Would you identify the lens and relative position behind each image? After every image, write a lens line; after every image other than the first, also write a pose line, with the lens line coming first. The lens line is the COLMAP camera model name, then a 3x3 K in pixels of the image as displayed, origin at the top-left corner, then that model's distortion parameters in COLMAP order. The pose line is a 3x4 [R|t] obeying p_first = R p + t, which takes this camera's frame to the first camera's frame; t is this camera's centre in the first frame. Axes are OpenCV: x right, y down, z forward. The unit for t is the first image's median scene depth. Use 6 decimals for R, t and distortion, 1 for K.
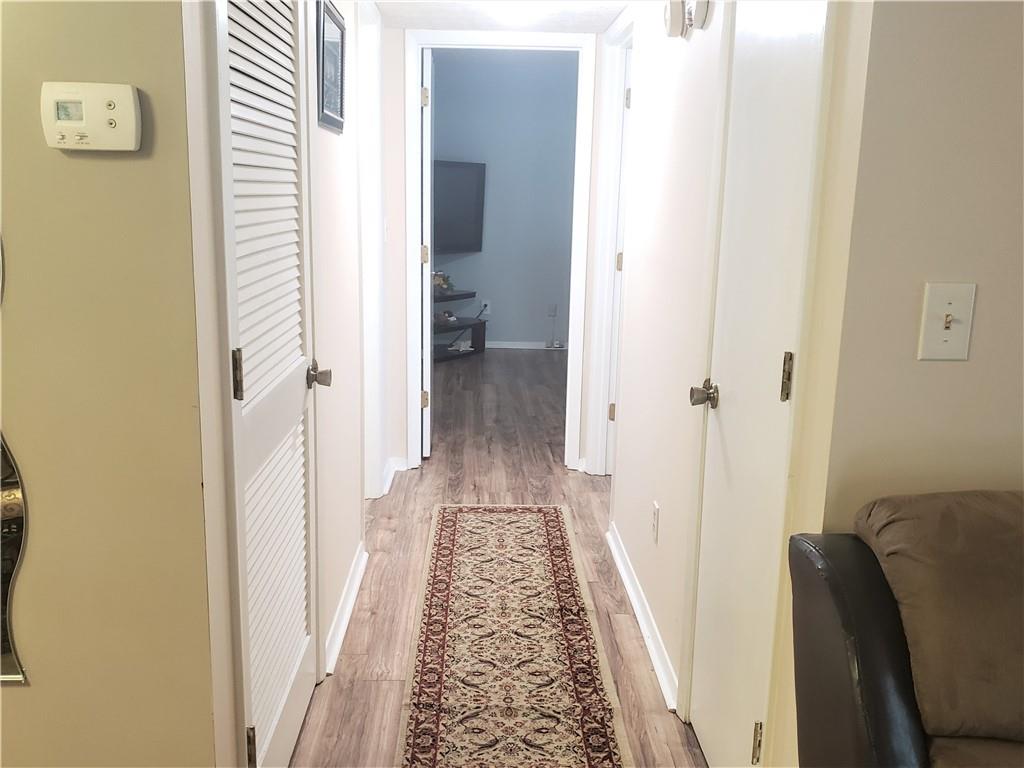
lens RADIAL K [[801.1, 0, 505.3], [0, 801.1, 383.0], [0, 0, 1]] dist [0.056848, -0.052037]
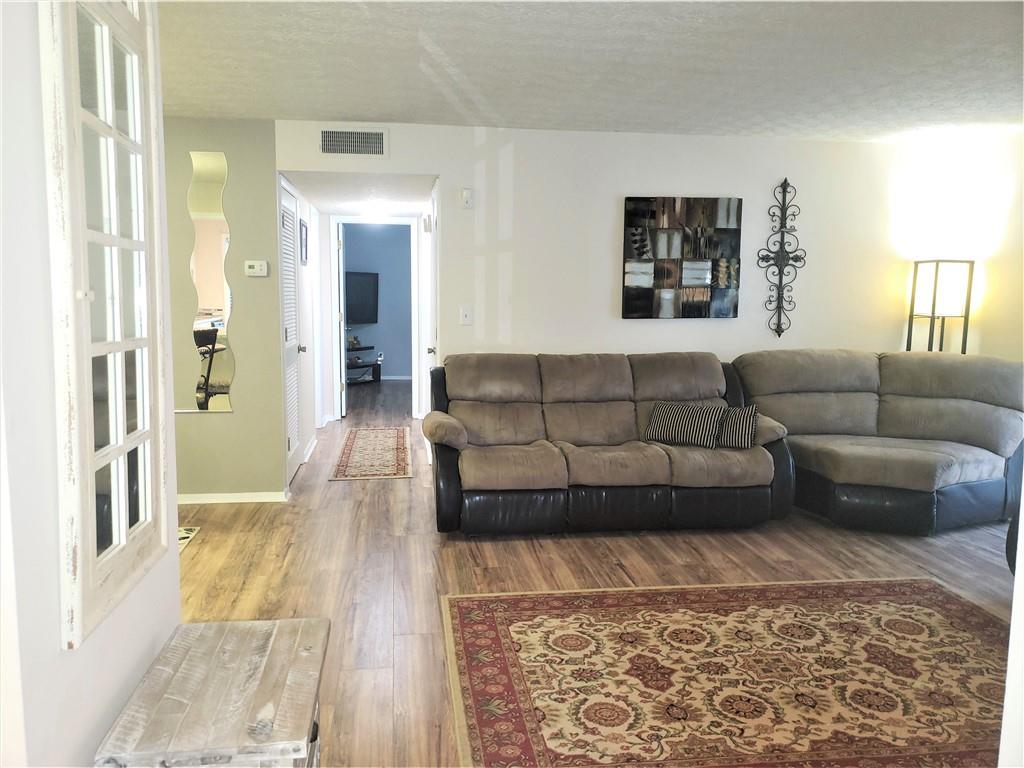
lens RADIAL K [[801.1, 0, 511.8], [0, 801.1, 383.8], [0, 0, 1]] dist [0.056848, -0.052037]
pose [[0.994688, -0.030505, 0.098313, 0.129262], [0.042182, 0.992001, -0.118977, 0.275532], [-0.093897, 0.122492, 0.988018, -1.068998]]
